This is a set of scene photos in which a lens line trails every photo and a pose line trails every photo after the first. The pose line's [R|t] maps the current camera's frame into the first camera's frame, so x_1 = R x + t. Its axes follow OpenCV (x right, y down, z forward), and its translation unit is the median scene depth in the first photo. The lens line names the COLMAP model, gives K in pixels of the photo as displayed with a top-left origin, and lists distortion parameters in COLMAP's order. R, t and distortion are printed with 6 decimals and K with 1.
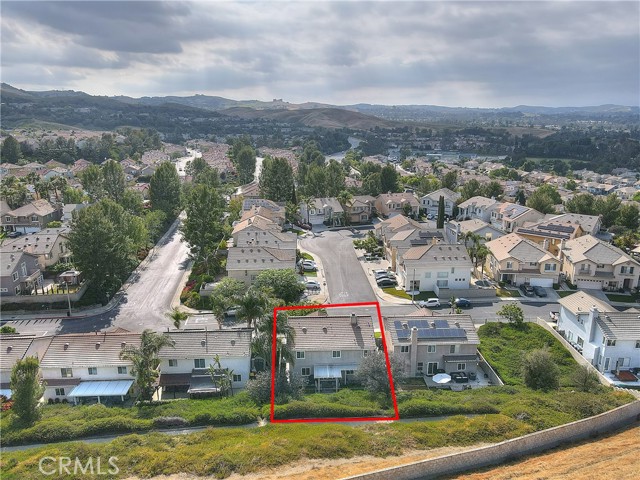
lens RADIAL K [[463.4, 0, 320.0], [0, 463.4, 240.0], [0, 0, 1]] dist [0.023422, -0.001057]
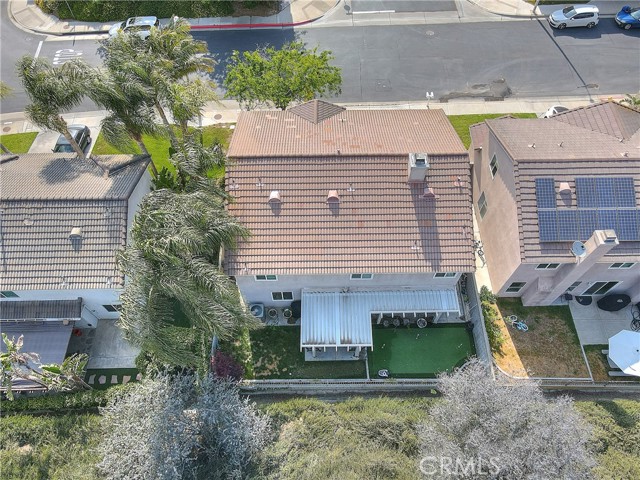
lens RADIAL K [[463.4, 0, 320.0], [0, 463.4, 240.0], [0, 0, 1]] dist [0.023422, -0.001057]
pose [[0.999701, 0.021938, -0.010793, 0.004885], [-0.008106, 0.713856, 0.700245, -0.033320], [0.023067, -0.699949, 0.713821, 0.732568]]
